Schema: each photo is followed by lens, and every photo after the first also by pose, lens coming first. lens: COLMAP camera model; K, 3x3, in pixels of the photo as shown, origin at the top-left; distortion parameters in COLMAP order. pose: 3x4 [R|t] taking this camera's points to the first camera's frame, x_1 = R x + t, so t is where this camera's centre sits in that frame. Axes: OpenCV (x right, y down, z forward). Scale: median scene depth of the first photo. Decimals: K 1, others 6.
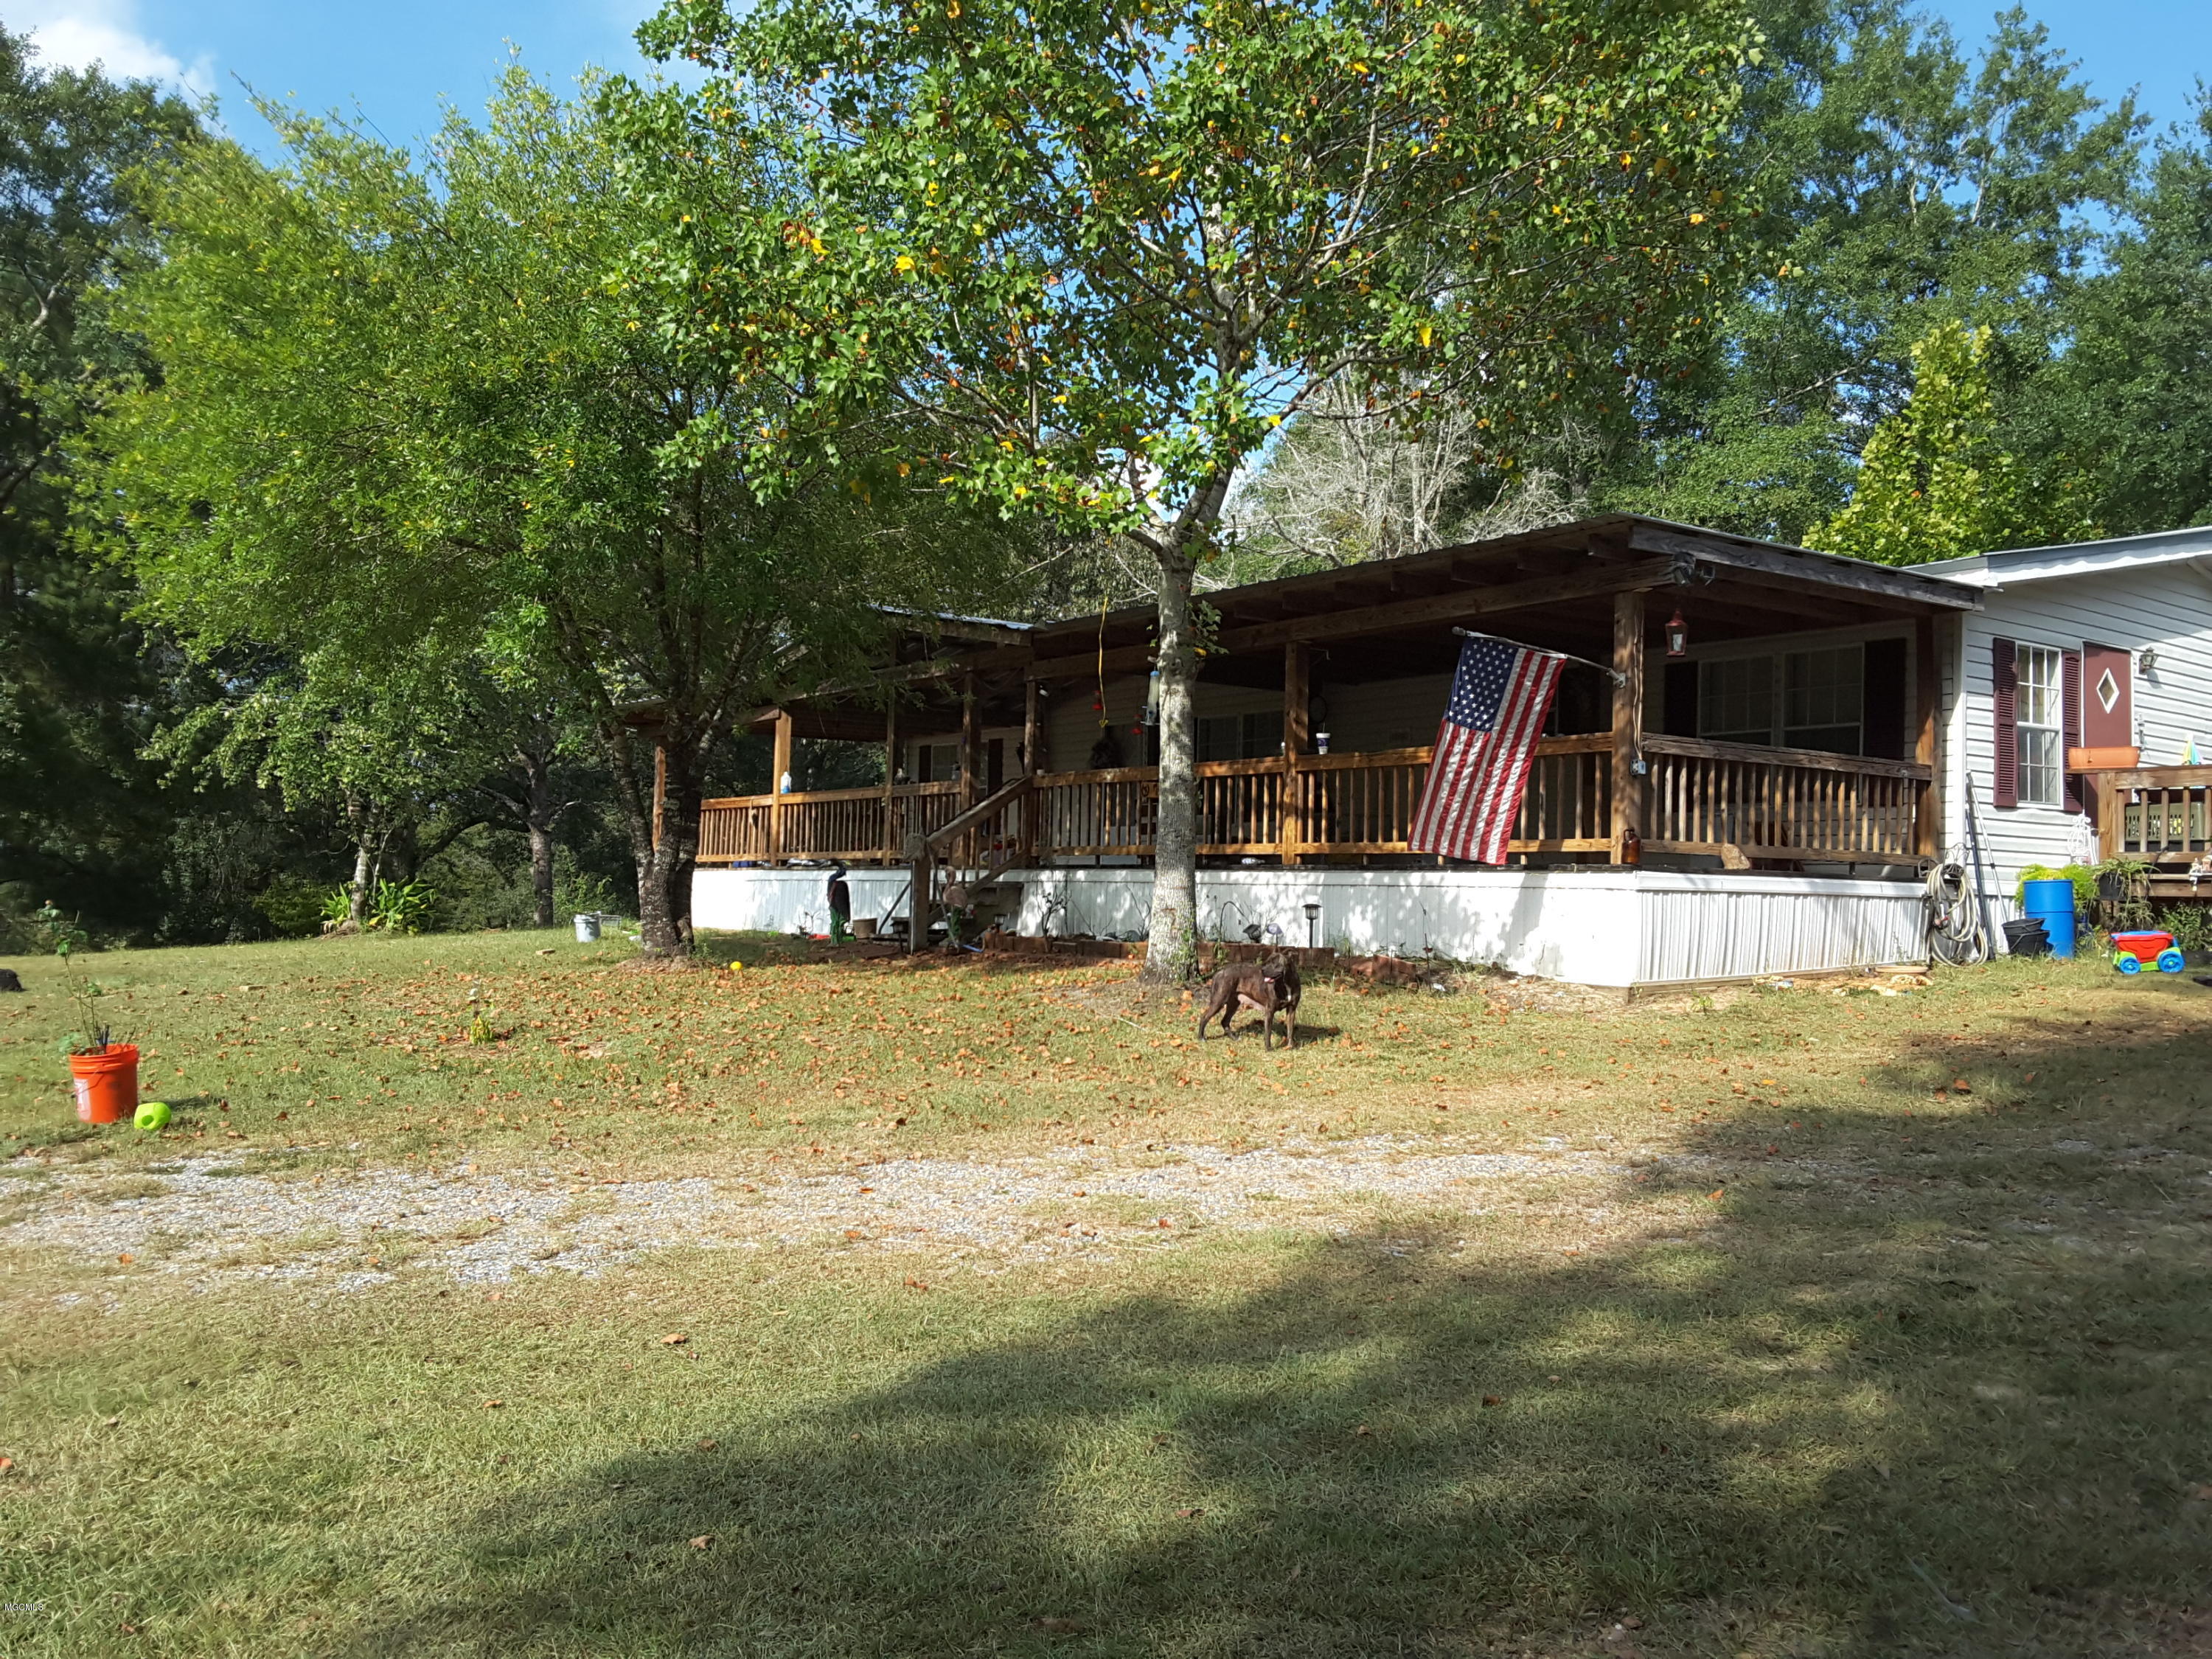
lens RADIAL K [[1903.7, 0, 1102.0], [0, 1903.7, 836.2], [0, 0, 1]] dist [0.133437, -0.232155]
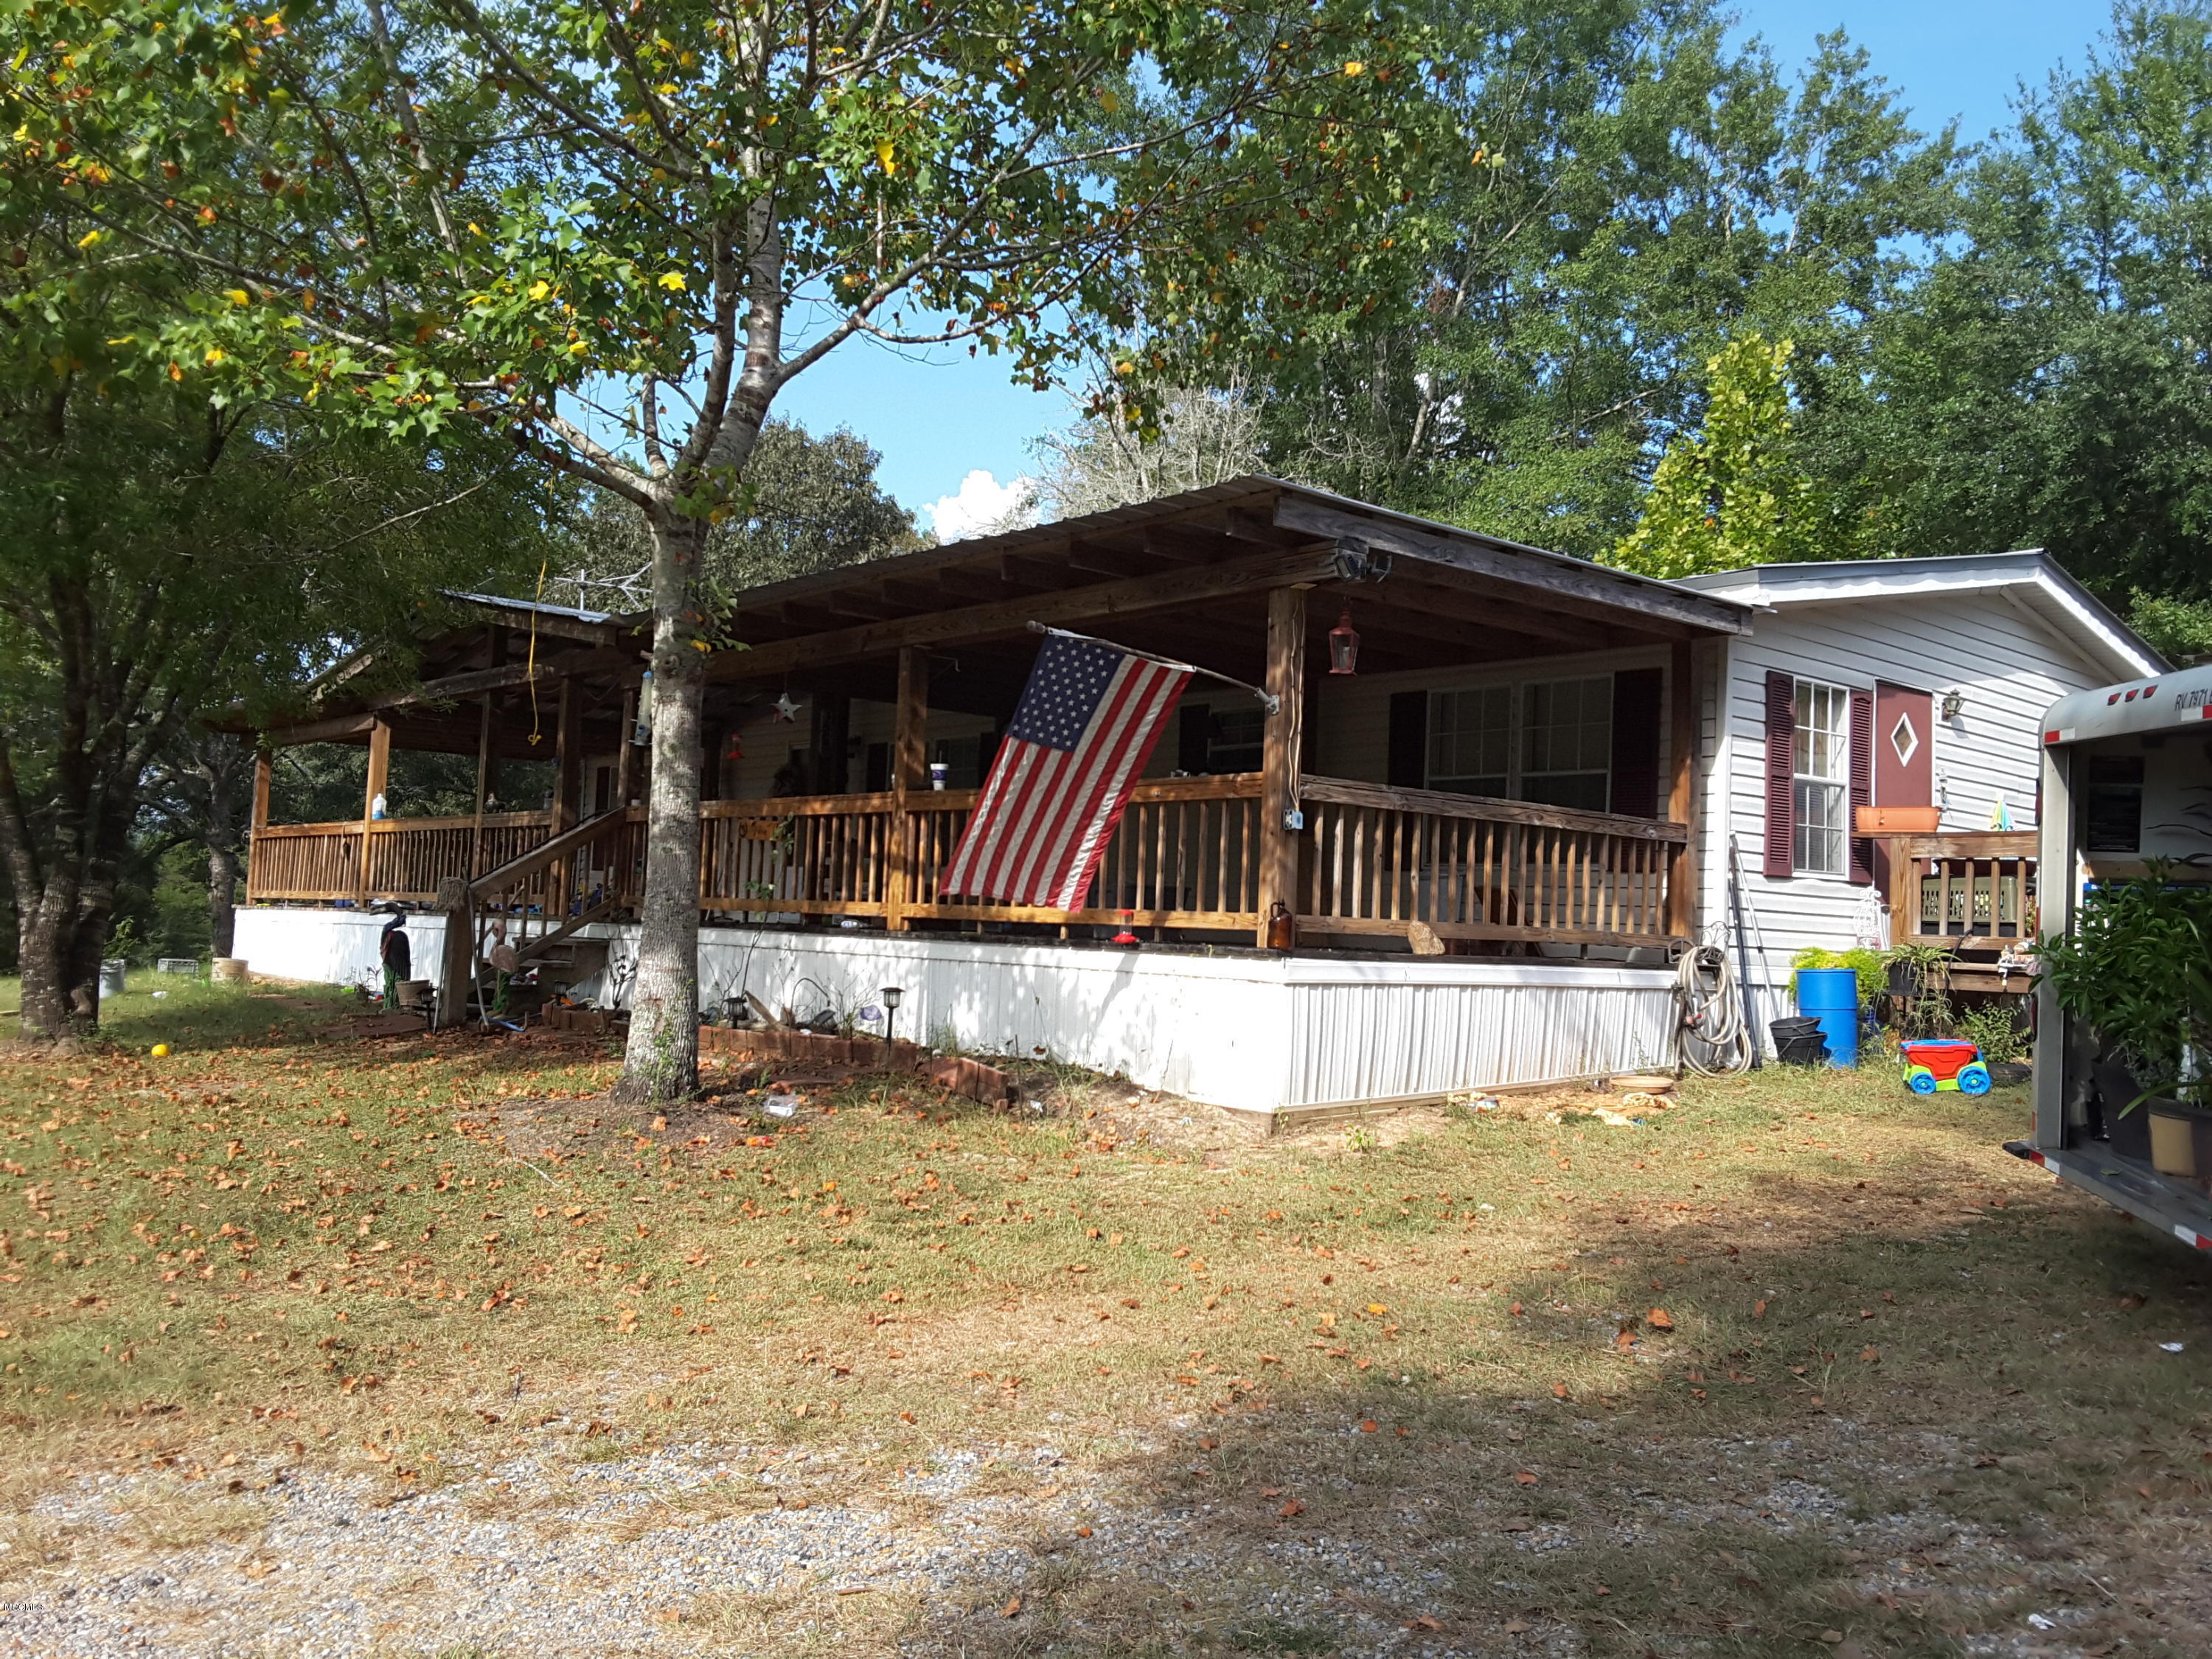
lens RADIAL K [[1903.7, 0, 1070.3], [0, 1903.7, 833.1], [0, 0, 1]] dist [0.133437, -0.232155]
pose [[0.997599, 0.023990, 0.064973, 0.116855], [-0.022881, 0.999581, -0.017752, -0.012740], [-0.065371, 0.016223, 0.997729, 0.209694]]
